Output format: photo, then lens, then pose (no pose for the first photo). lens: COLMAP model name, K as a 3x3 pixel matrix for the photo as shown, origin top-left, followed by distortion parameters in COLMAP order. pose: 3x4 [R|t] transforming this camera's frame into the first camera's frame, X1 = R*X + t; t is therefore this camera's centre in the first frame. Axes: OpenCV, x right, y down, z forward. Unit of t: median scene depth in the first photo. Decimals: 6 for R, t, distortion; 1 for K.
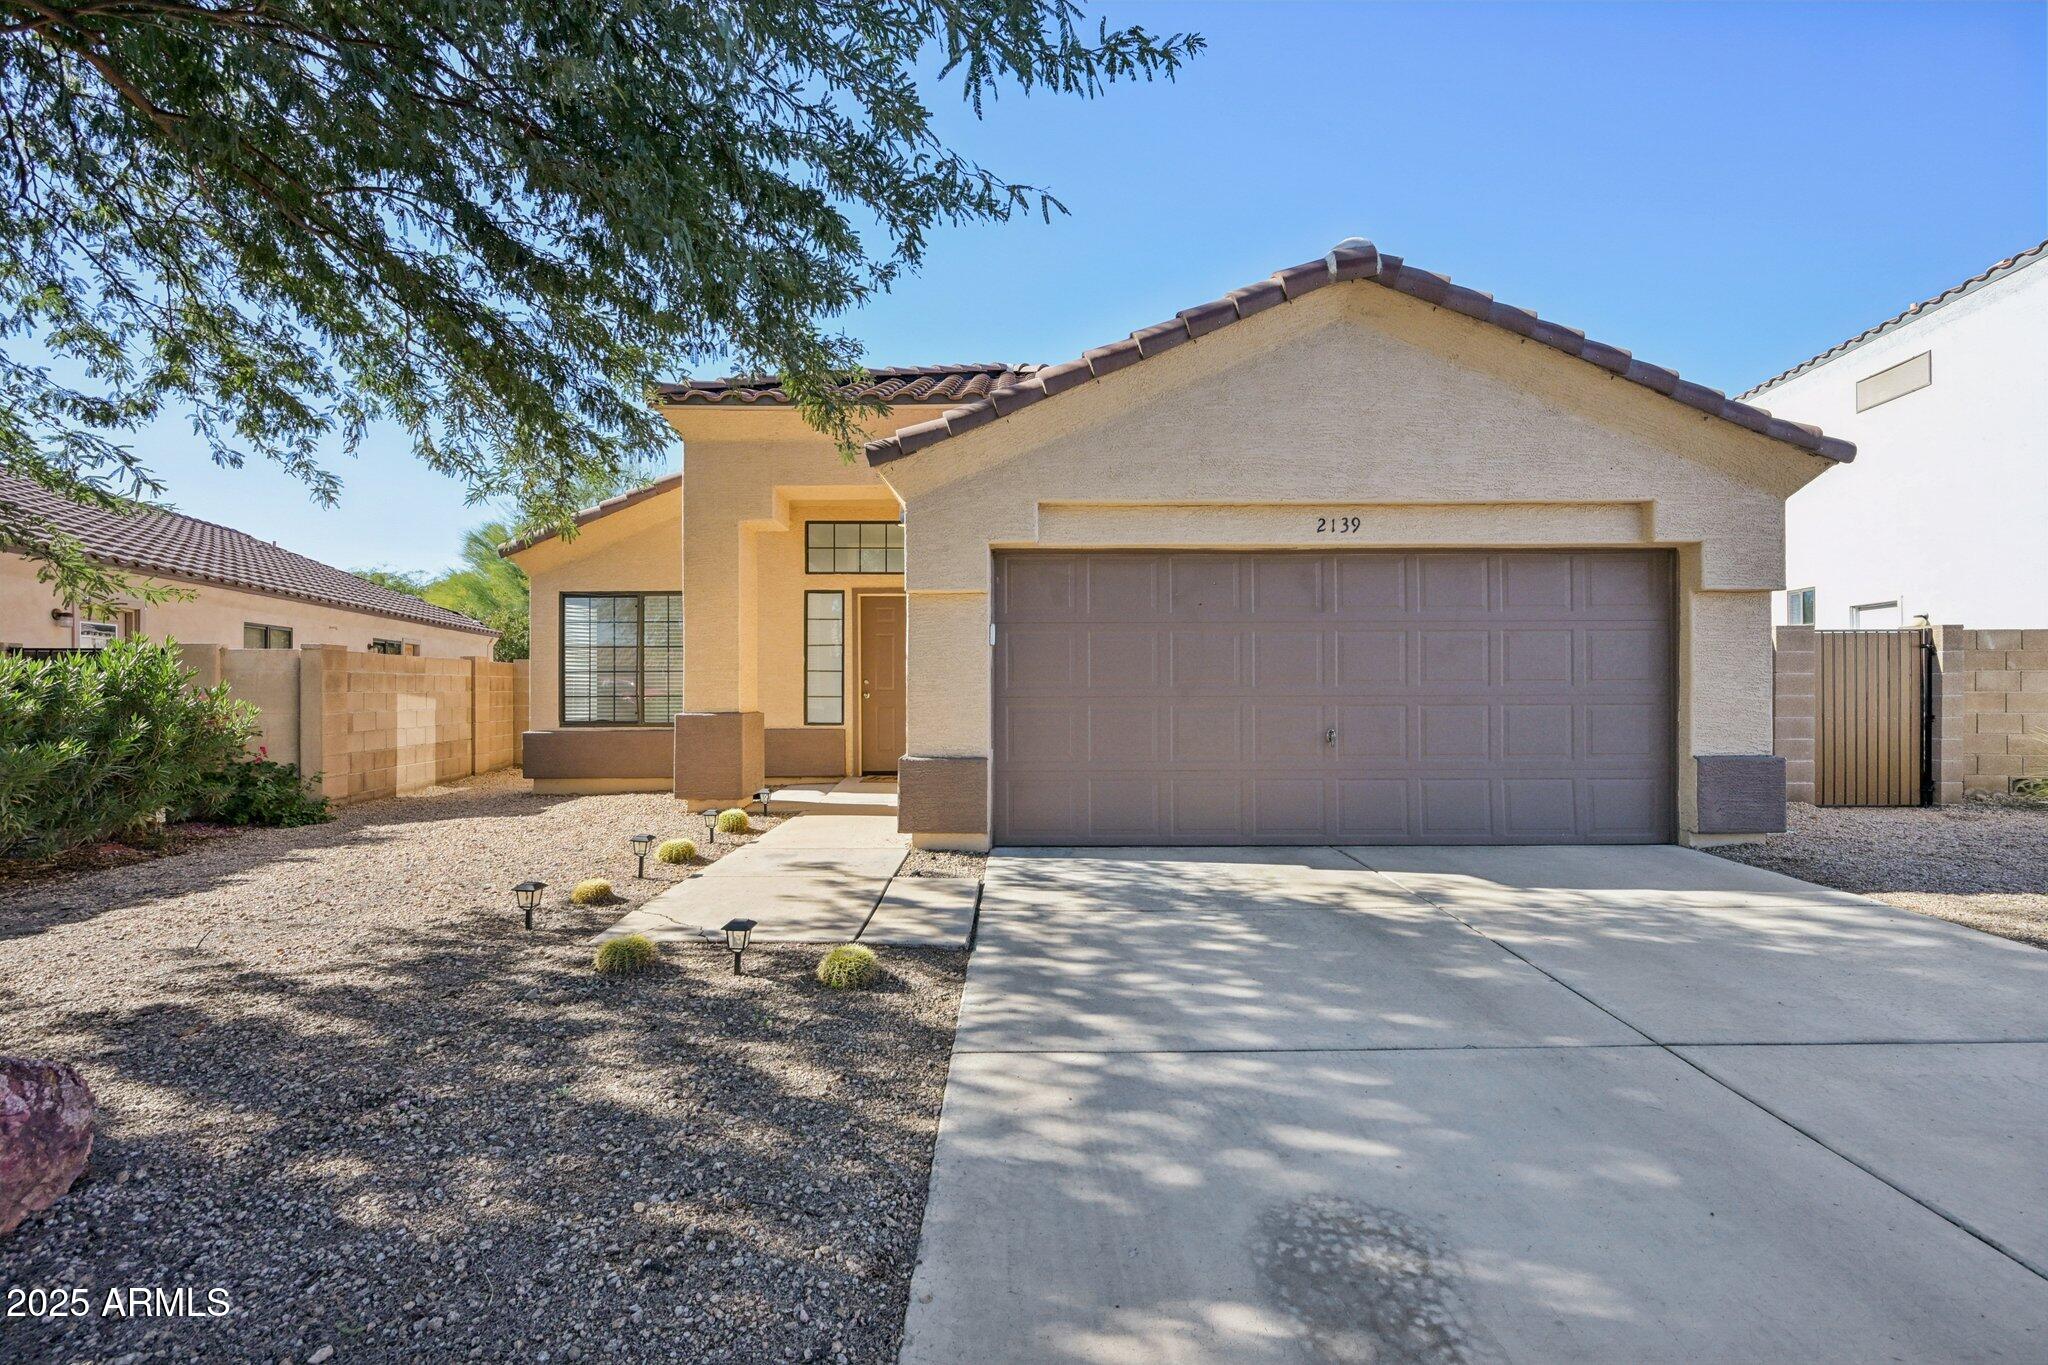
lens RADIAL K [[865.3, 0, 1024.1], [0, 865.3, 689.1], [0, 0, 1]] dist [0.002068, -0.000280]
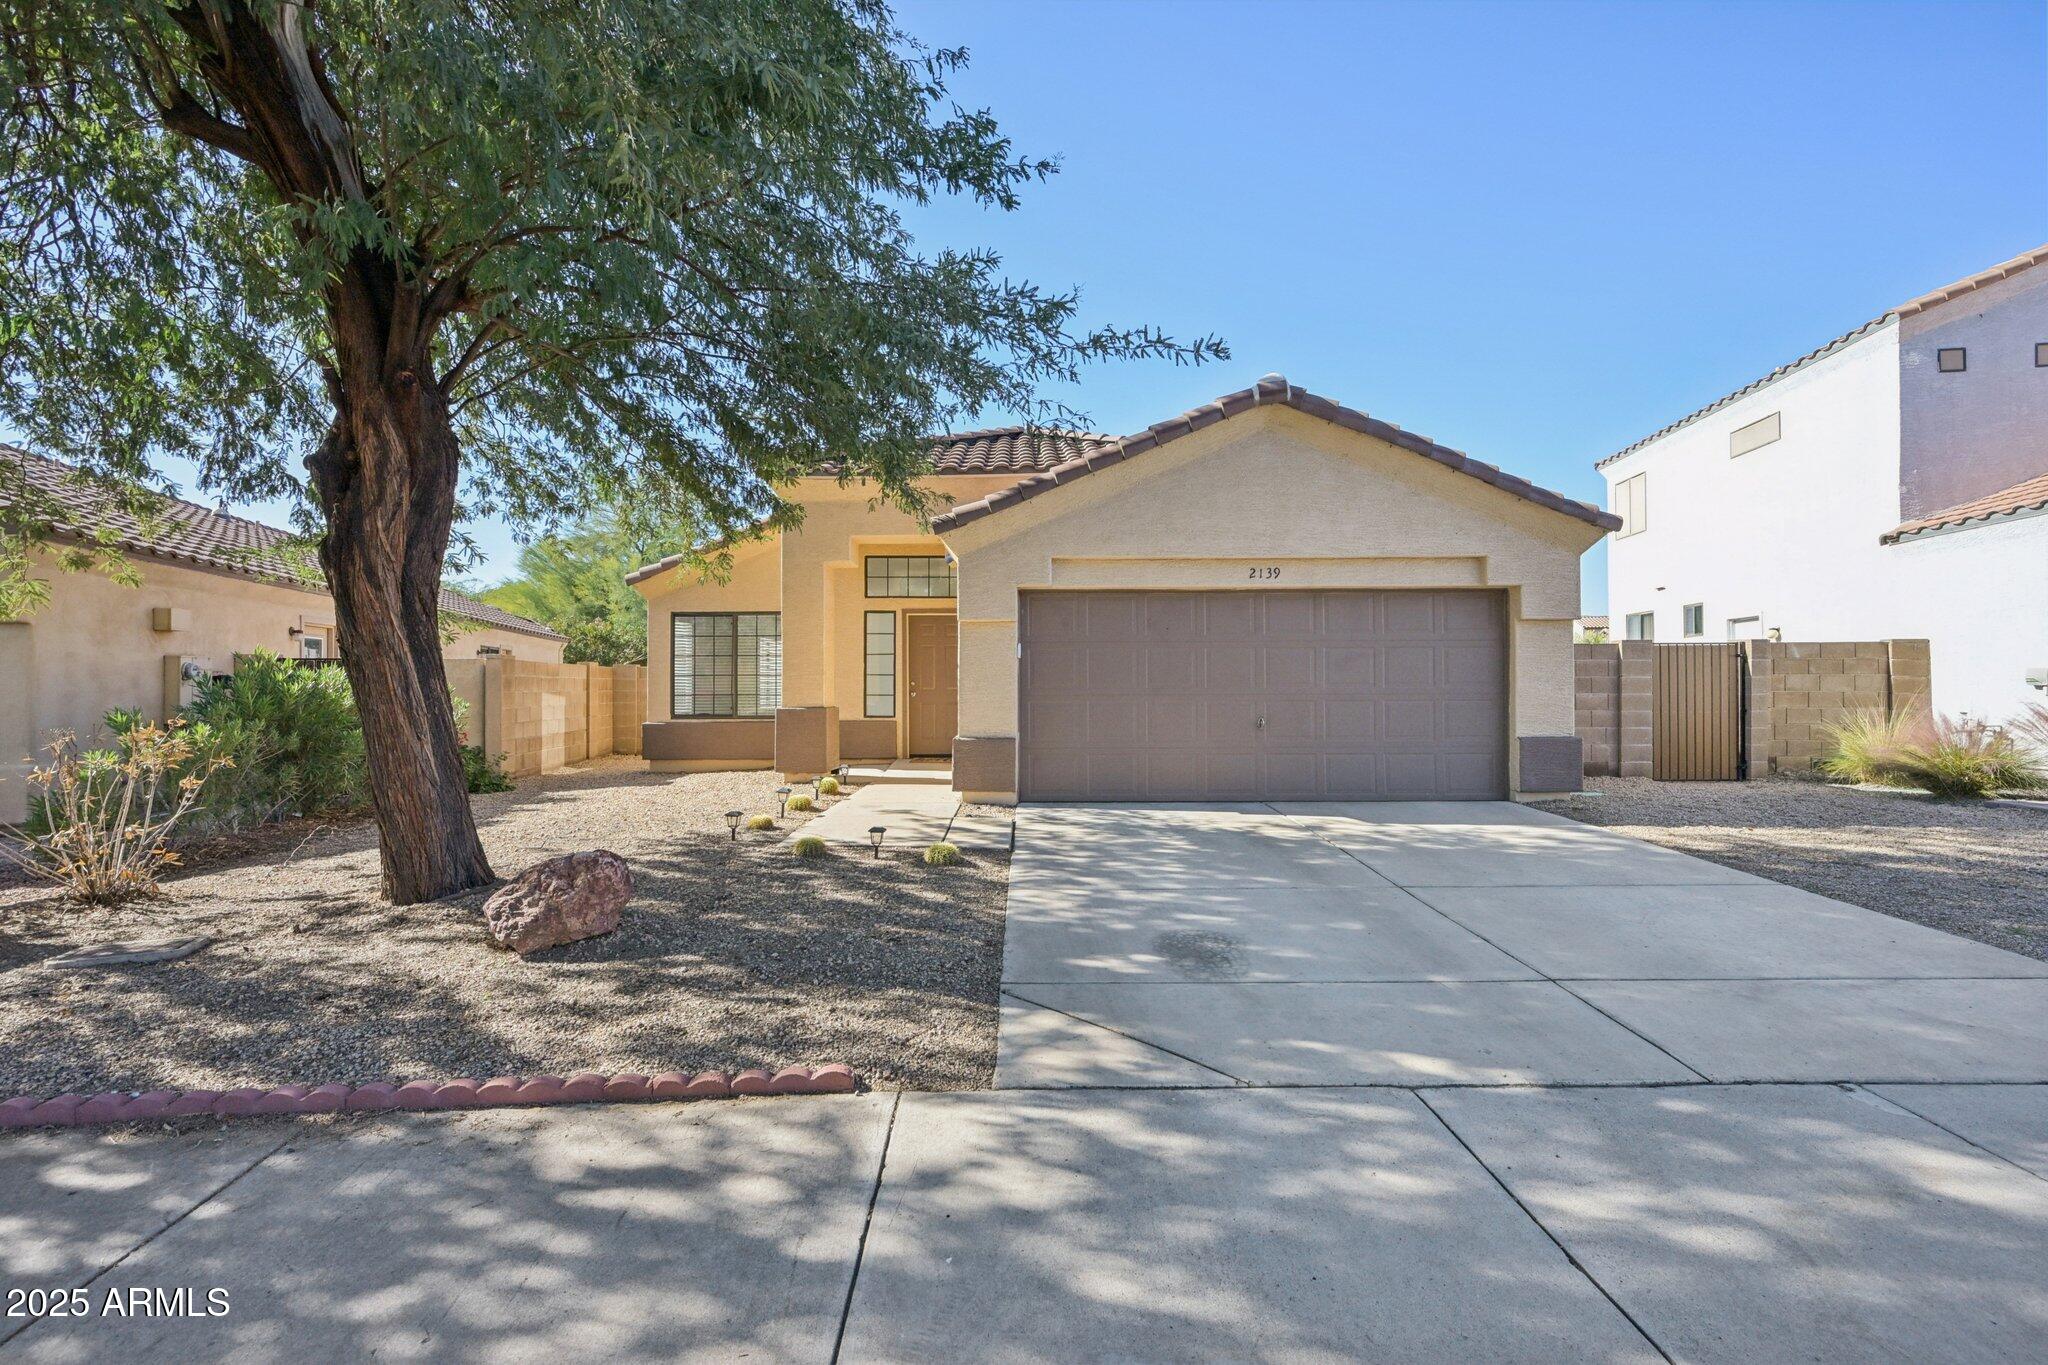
lens RADIAL K [[858.3, 0, 1024.0], [0, 858.3, 682.5], [0, 0, 1]] dist [-0.000805, 0.000000]
pose [[0.999967, -0.000100, -0.008112, -0.017523], [0.000047, 0.999979, -0.006504, -0.002390], [0.008112, 0.006504, 0.999946, -0.406684]]
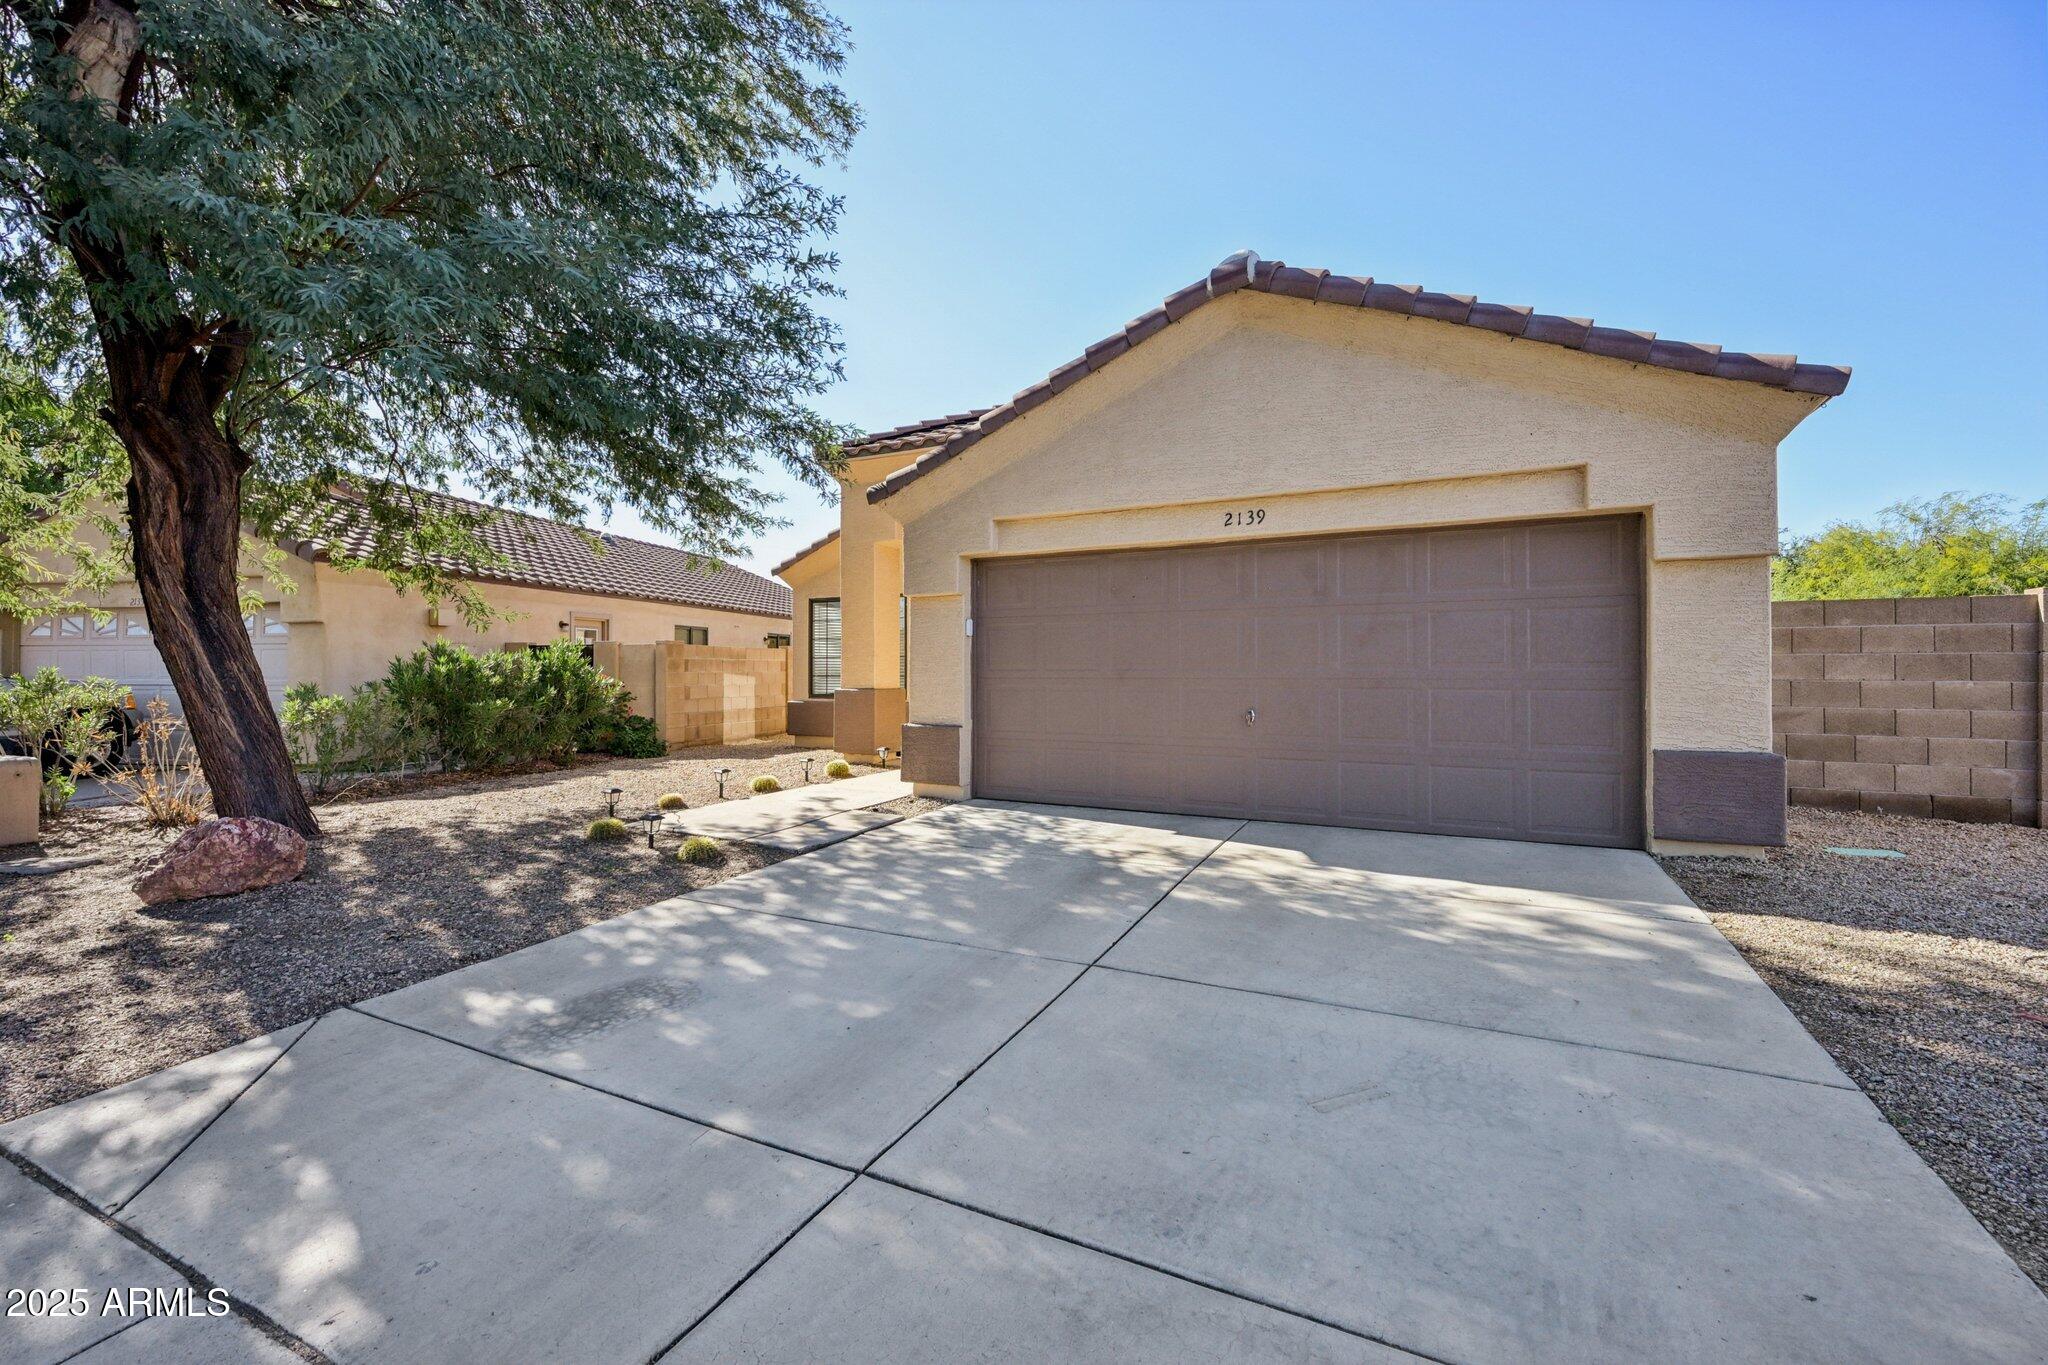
lens RADIAL K [[848.8, 0, 1022.2], [0, 848.8, 666.2], [0, 0, 1]] dist [0.000051, 0.000294]
pose [[0.888372, -0.000326, -0.459124, 0.611661], [-0.001582, 0.999992, -0.003771, -0.003026], [0.459121, 0.004076, 0.888364, -0.052978]]
